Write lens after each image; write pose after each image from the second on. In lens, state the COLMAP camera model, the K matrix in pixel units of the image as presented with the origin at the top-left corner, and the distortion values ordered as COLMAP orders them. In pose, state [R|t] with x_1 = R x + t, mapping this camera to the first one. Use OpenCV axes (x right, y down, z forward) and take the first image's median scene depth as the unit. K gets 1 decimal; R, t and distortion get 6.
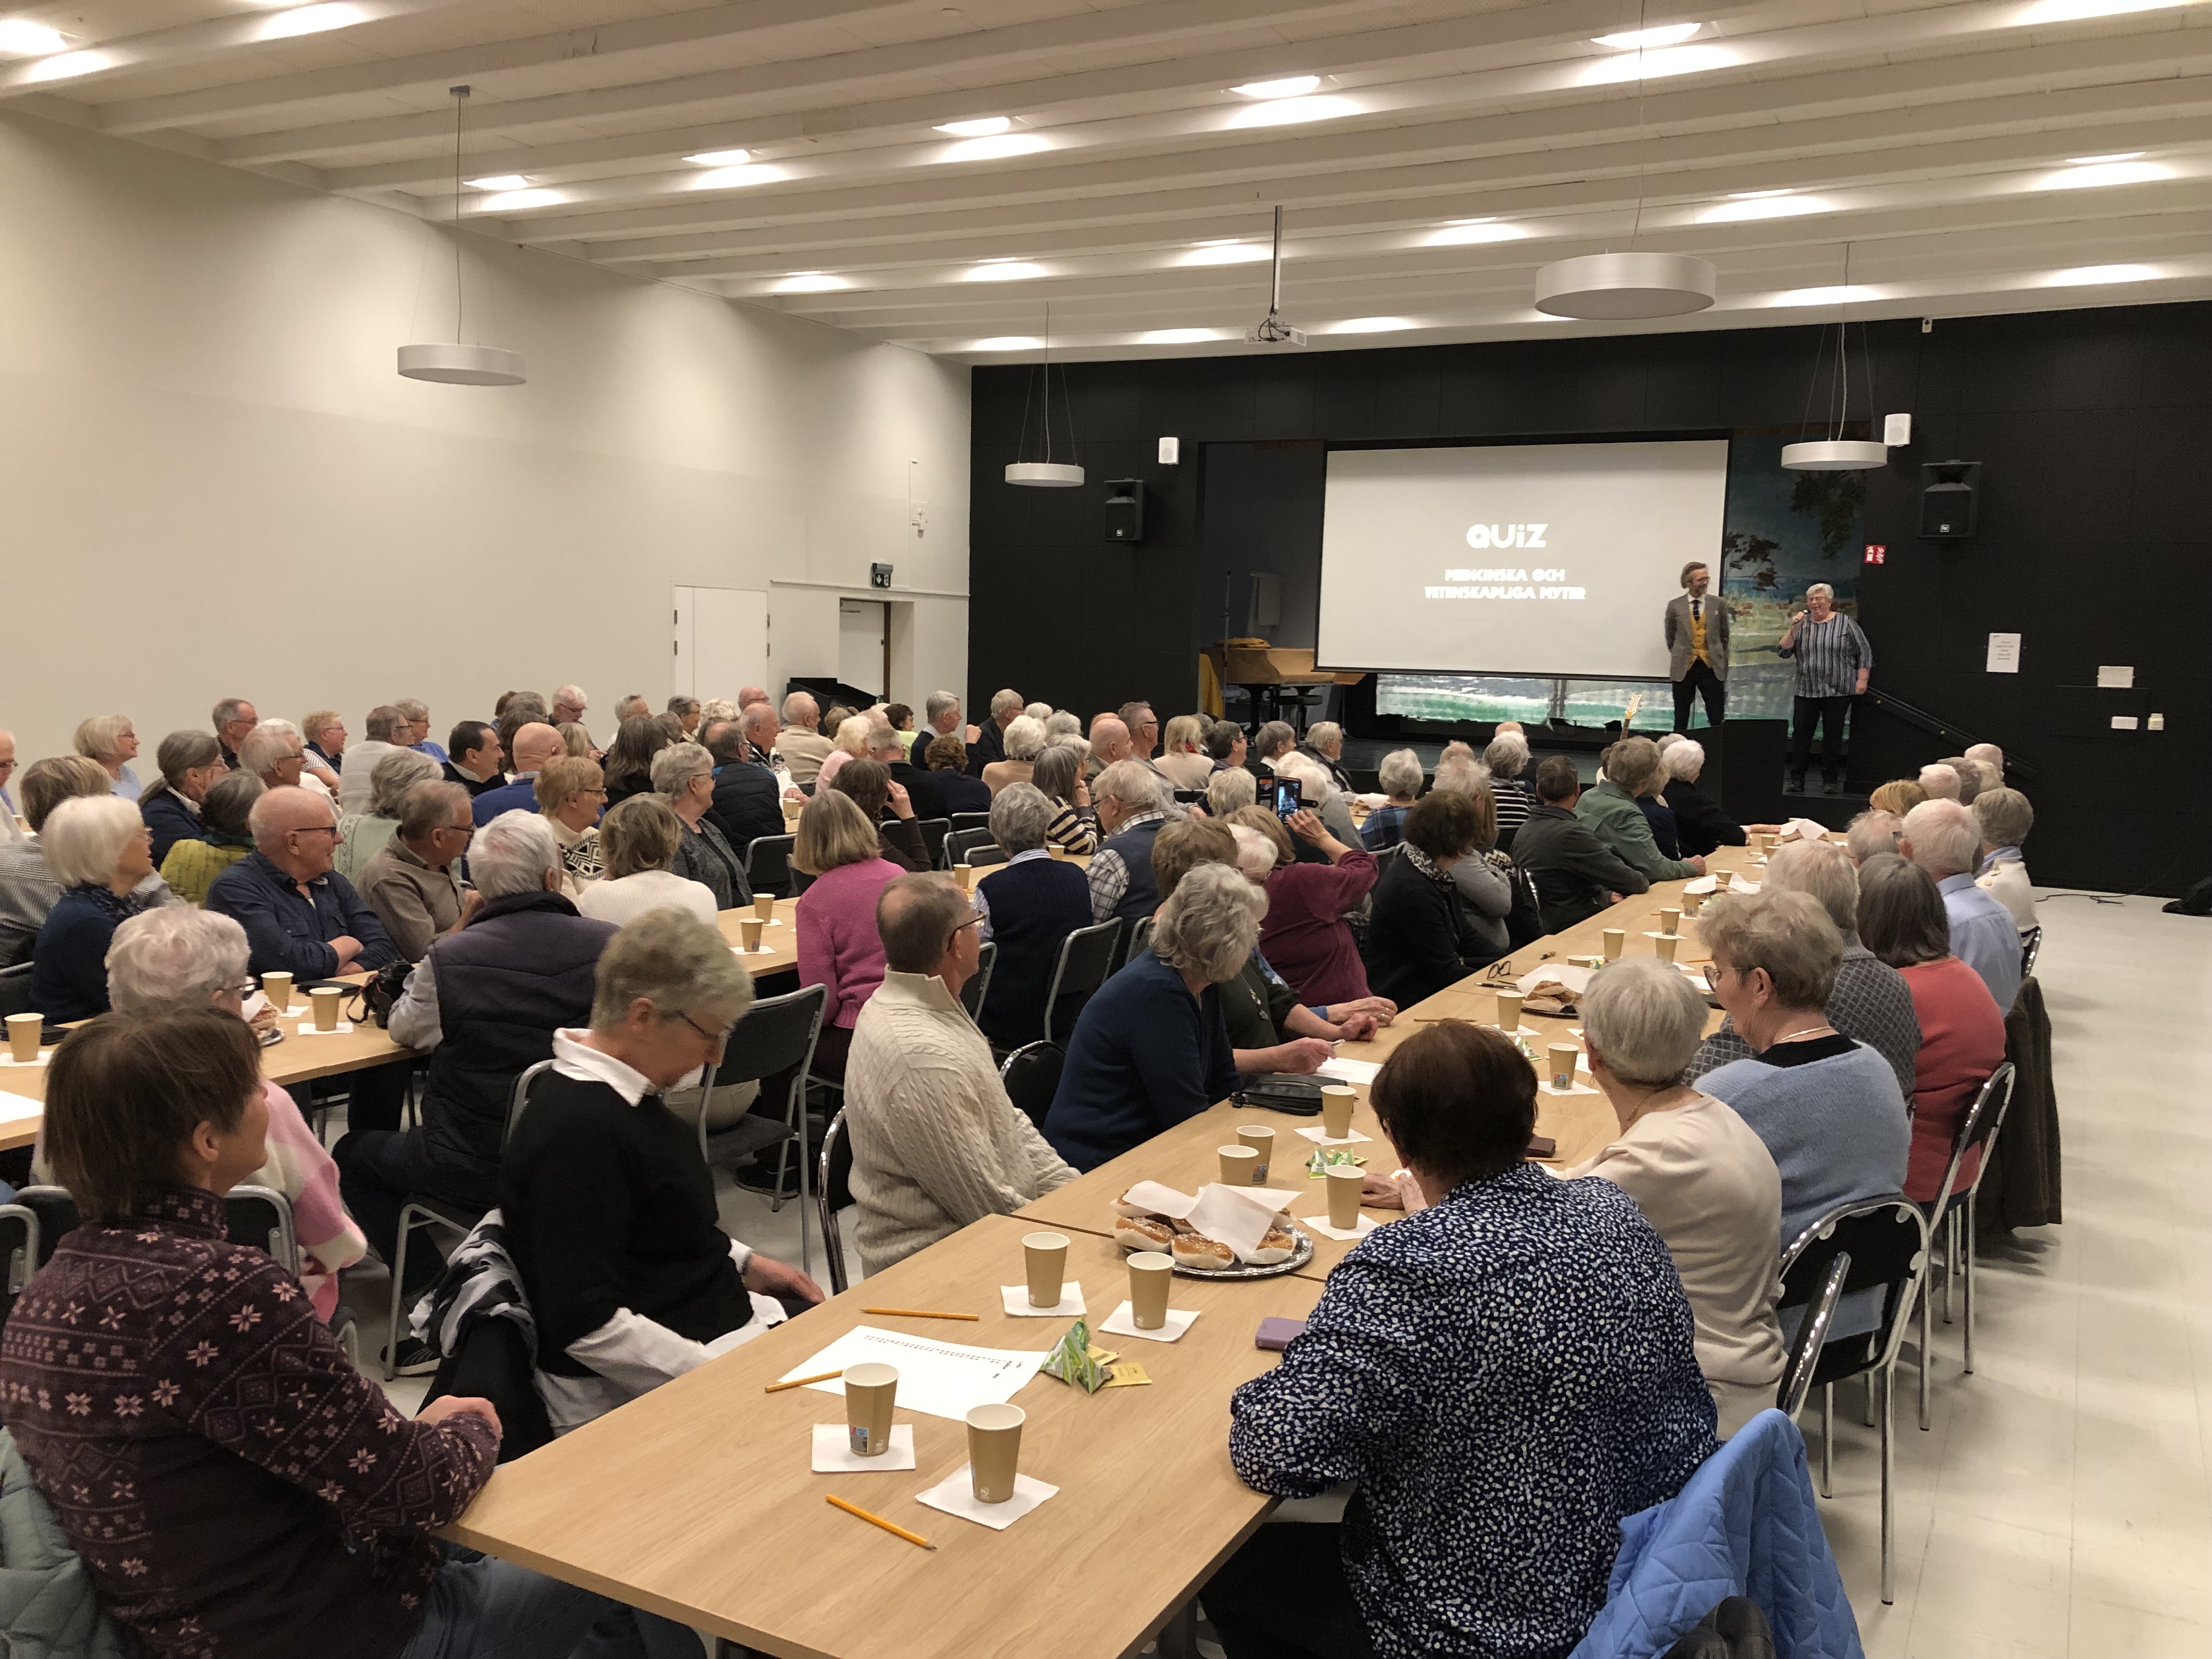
lens RADIAL K [[1802.3, 0, 1109.6], [0, 1802.3, 828.3], [0, 0, 1]] dist [0.033403, -0.050829]
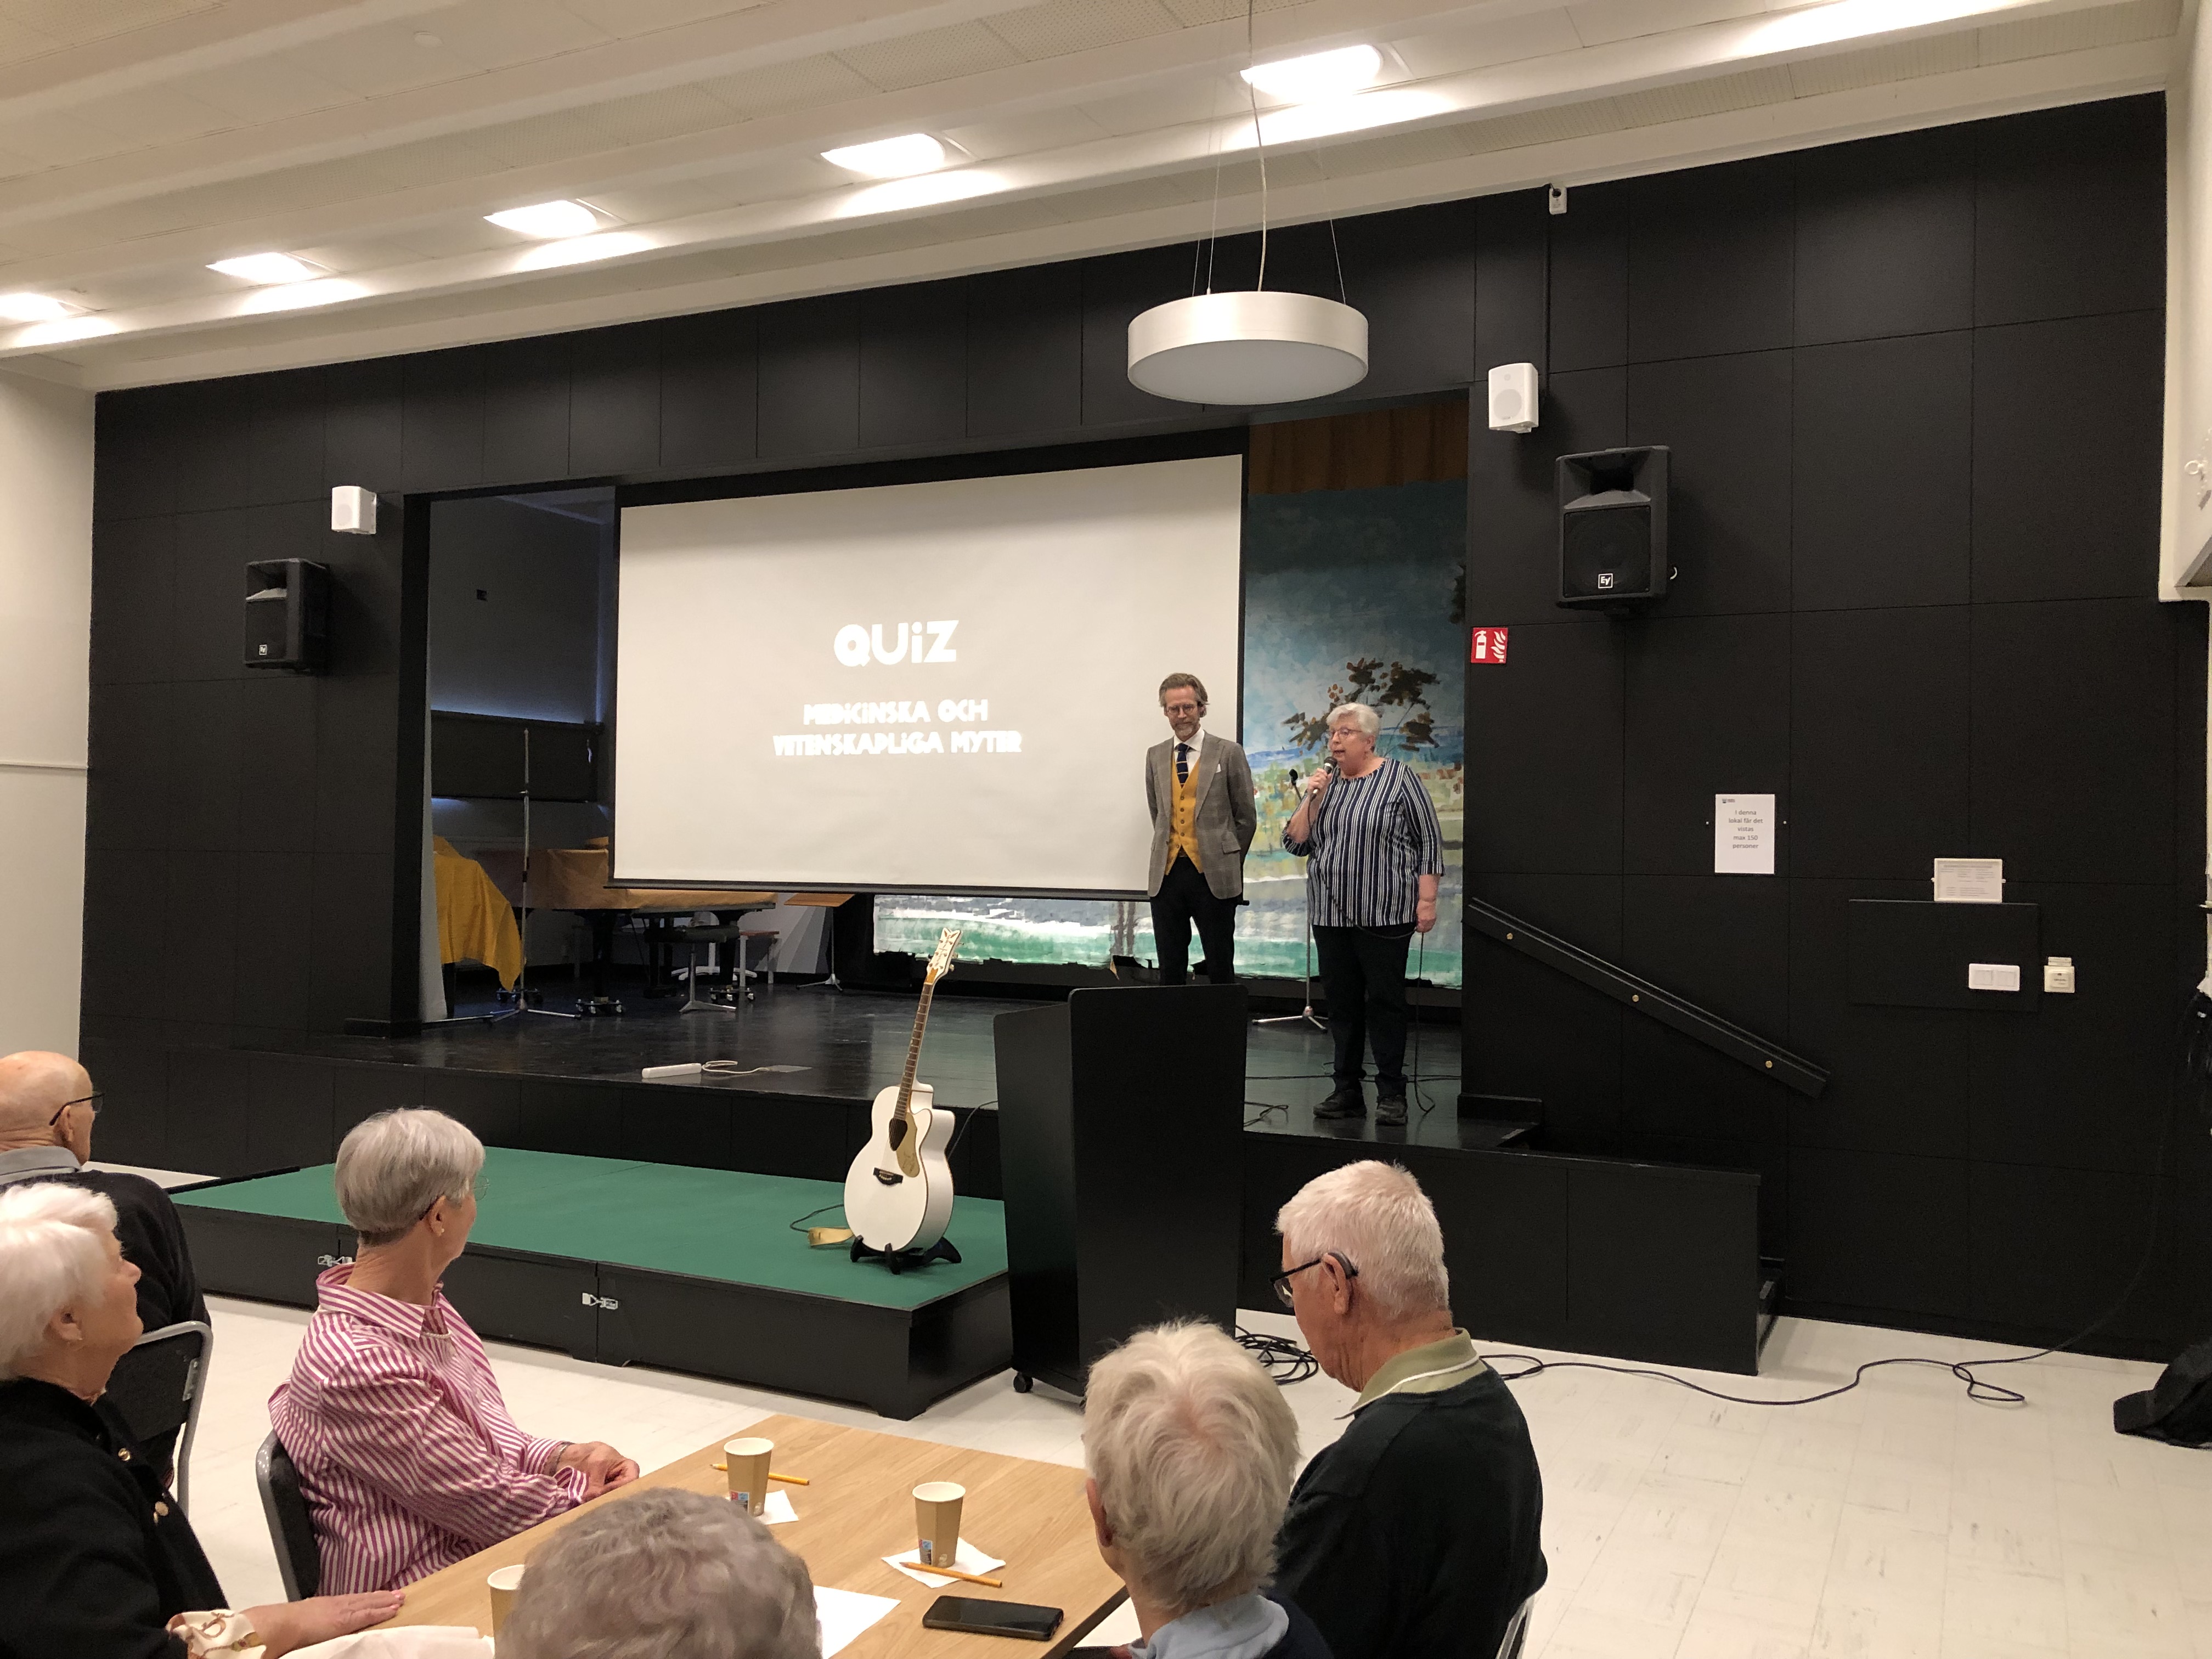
lens RADIAL K [[1802.3, 0, 1102.3], [0, 1802.3, 828.5], [0, 0, 1]] dist [0.033403, -0.050829]
pose [[0.998584, -0.012237, 0.051778, 0.255161], [0.018314, 0.992778, -0.118556, -0.037734], [-0.049953, 0.119337, 0.991596, 0.452507]]
